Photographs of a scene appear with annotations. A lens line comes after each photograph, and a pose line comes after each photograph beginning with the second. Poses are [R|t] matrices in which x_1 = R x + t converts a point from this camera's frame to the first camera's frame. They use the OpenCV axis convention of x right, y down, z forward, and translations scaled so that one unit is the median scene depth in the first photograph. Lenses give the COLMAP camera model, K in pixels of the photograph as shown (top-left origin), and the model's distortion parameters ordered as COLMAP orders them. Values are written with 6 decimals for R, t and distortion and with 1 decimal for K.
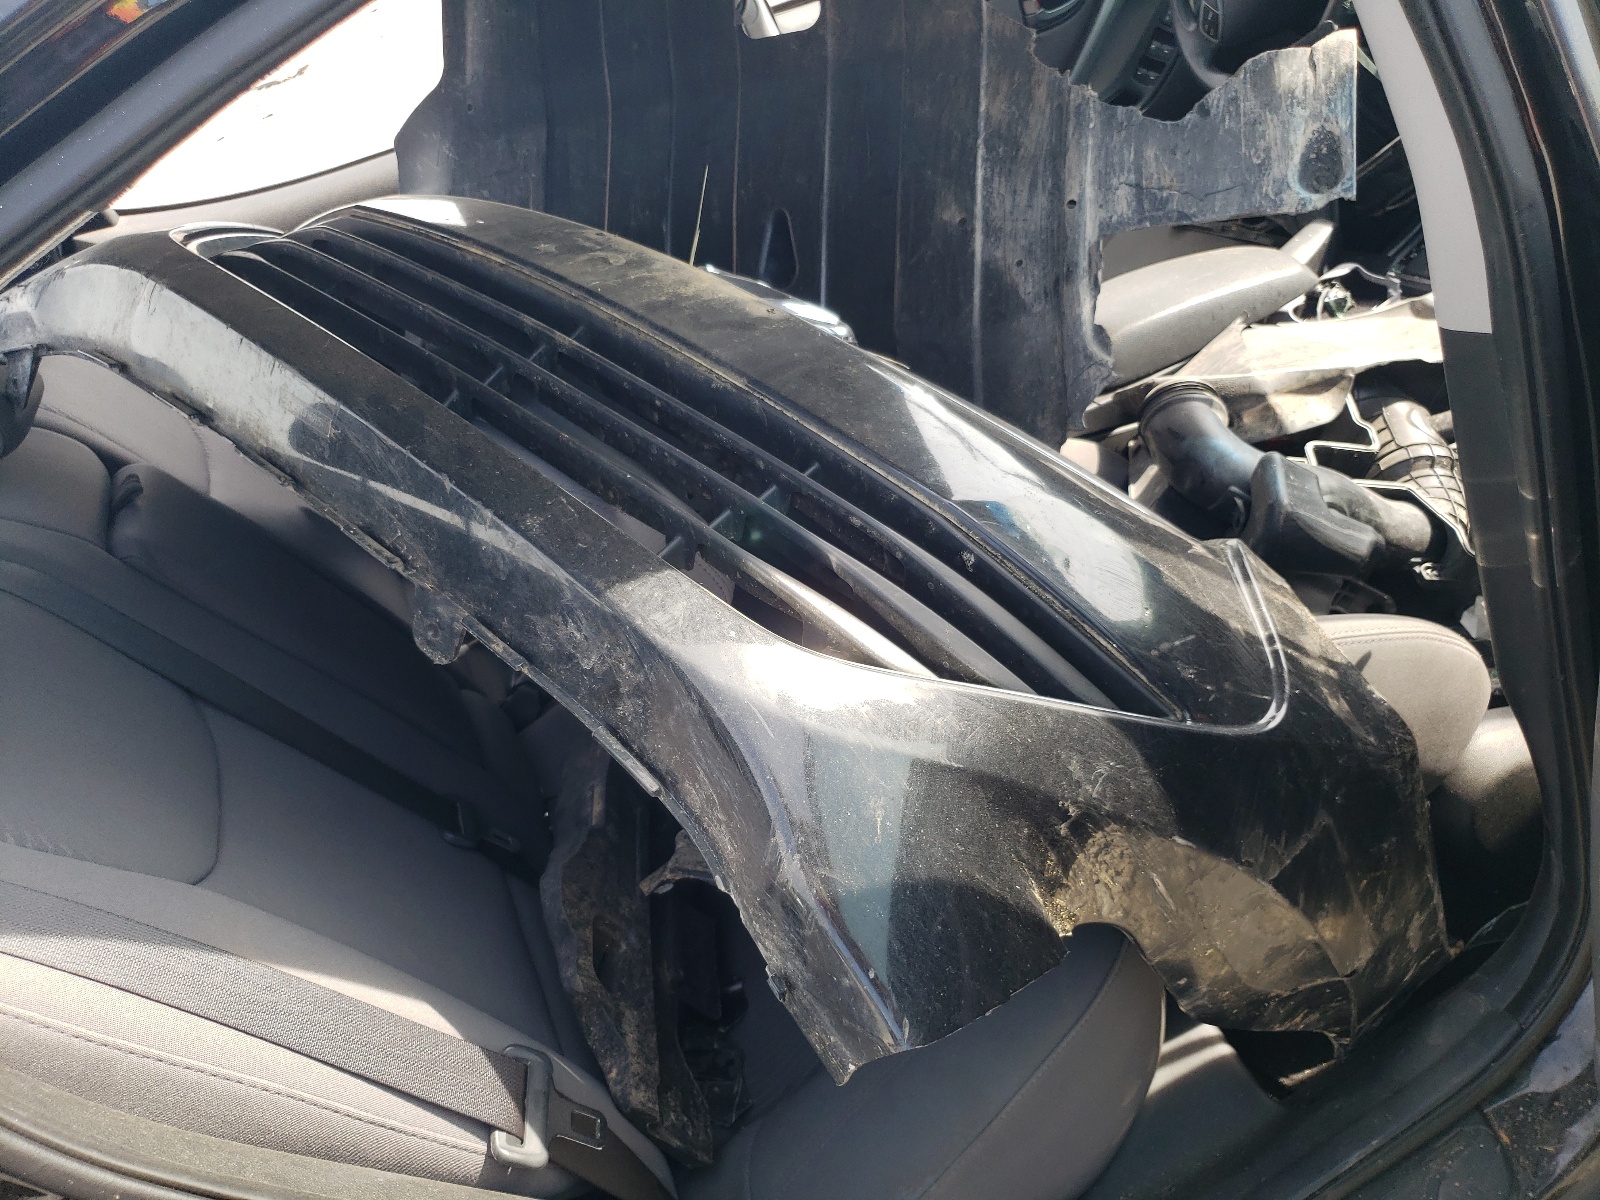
lens RADIAL K [[1329.5, 0, 800.0], [0, 1329.5, 600.0], [0, 0, 1]] dist [0.042795, -0.110874]
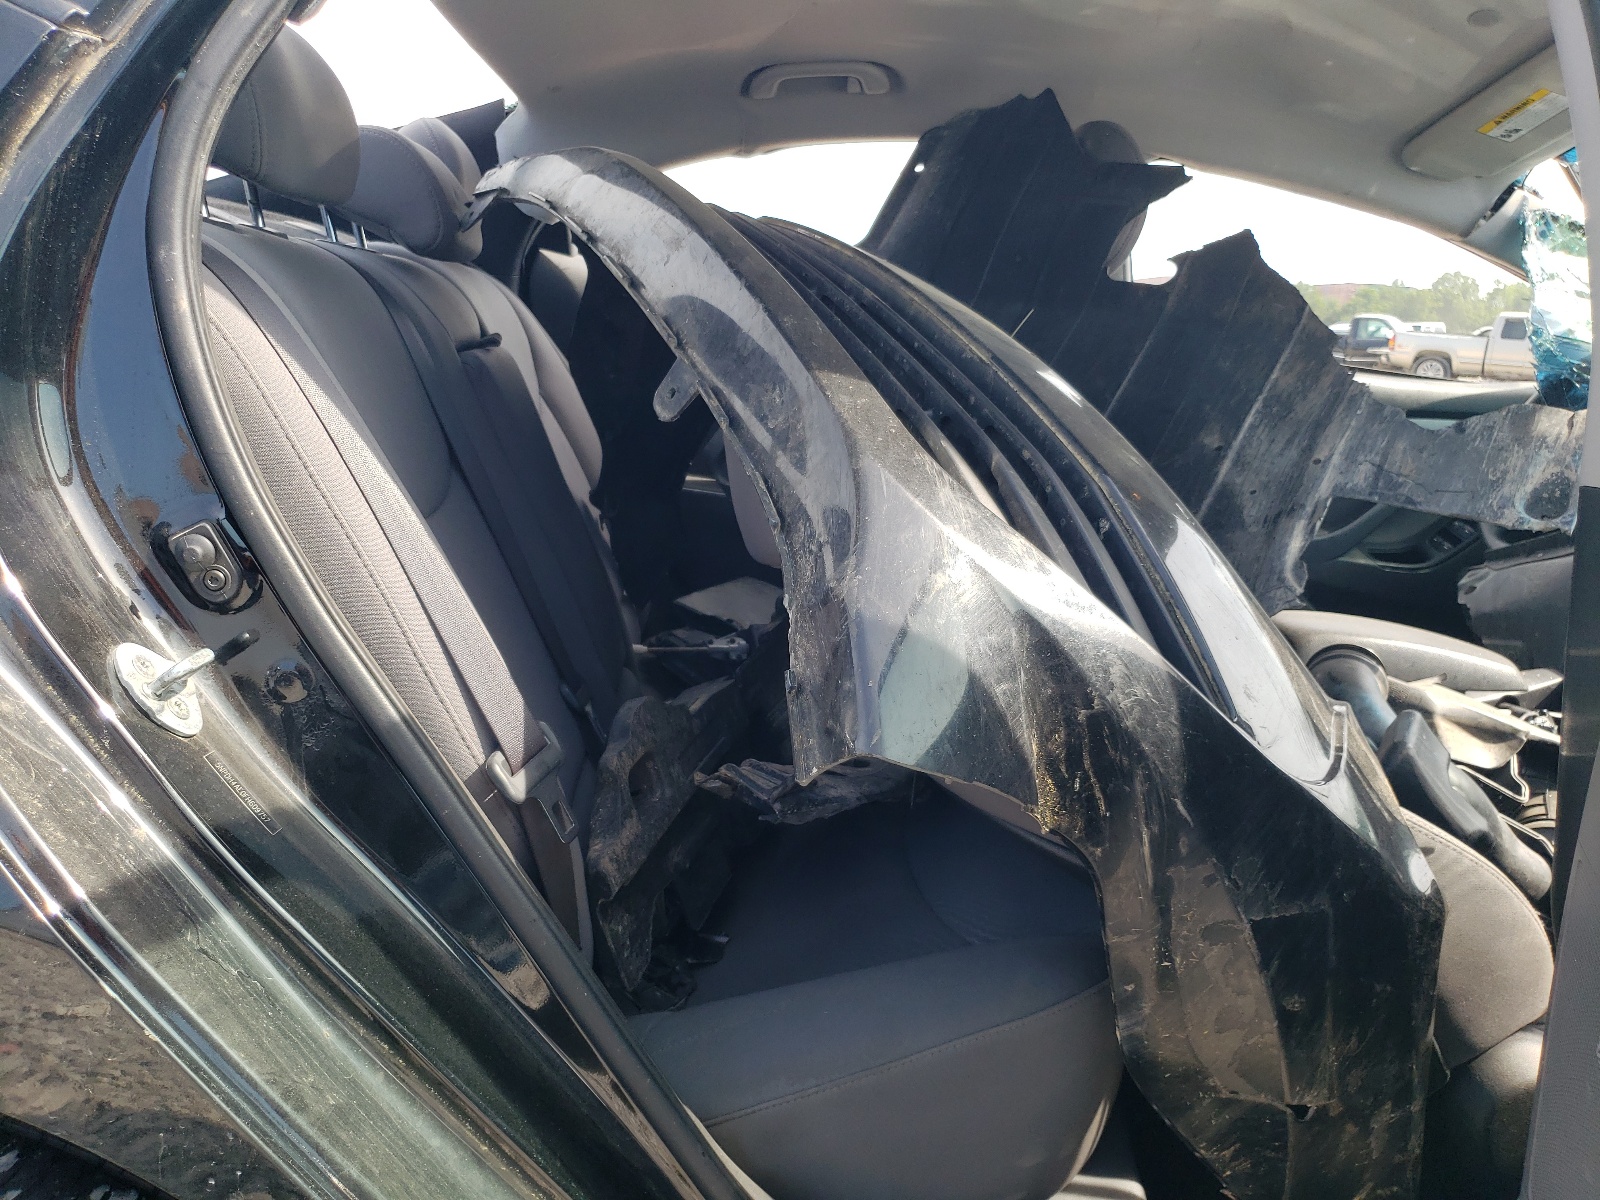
lens RADIAL K [[1329.5, 0, 800.0], [0, 1329.5, 600.0], [0, 0, 1]] dist [0.007856, 0.006479]
pose [[0.878541, 0.416846, -0.233250, 0.138189], [-0.470760, 0.838335, -0.274919, 0.331408], [0.080943, 0.351332, 0.932745, -0.043173]]
